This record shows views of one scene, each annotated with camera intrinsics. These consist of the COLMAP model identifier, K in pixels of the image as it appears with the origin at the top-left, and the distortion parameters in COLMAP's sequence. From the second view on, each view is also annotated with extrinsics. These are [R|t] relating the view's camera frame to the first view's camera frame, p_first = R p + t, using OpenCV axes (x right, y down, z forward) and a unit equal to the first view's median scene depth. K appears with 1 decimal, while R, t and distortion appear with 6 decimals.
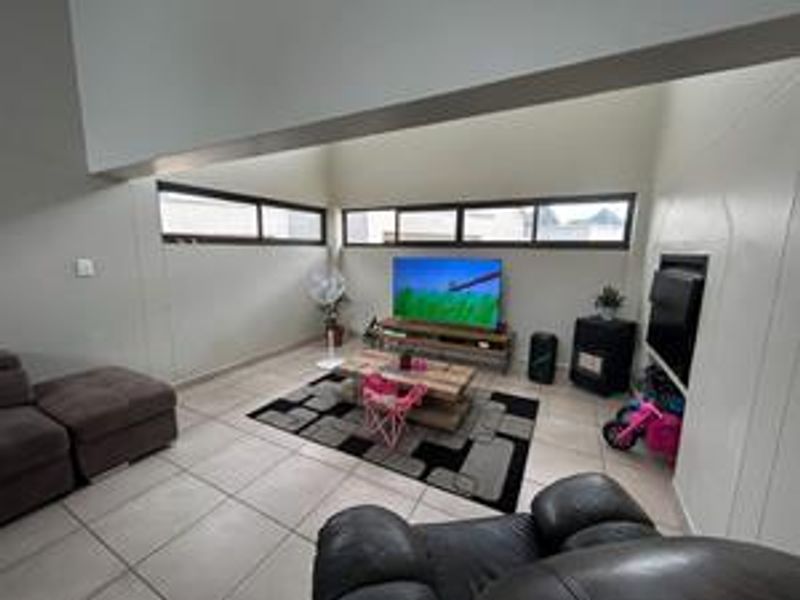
lens RADIAL K [[322.3, 0, 399.5], [0, 322.3, 296.4], [0, 0, 1]] dist [-0.001695, -0.000165]
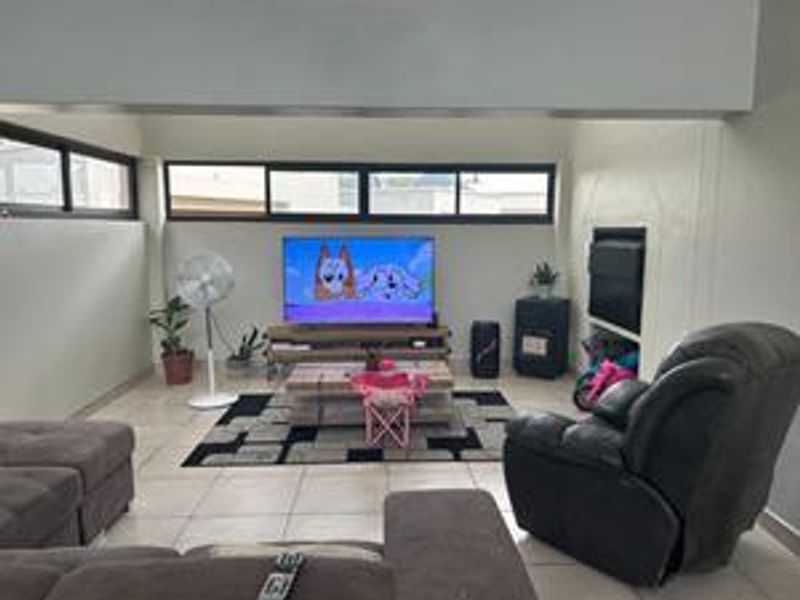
lens RADIAL K [[592.8, 0, 401.0], [0, 592.8, 302.8], [0, 0, 1]] dist [0.037308, -0.000533]
pose [[0.868175, -0.070624, 0.491208, -0.545071], [0.078344, 0.996914, 0.004865, 0.042123], [-0.490036, 0.034260, 0.871029, -0.293014]]
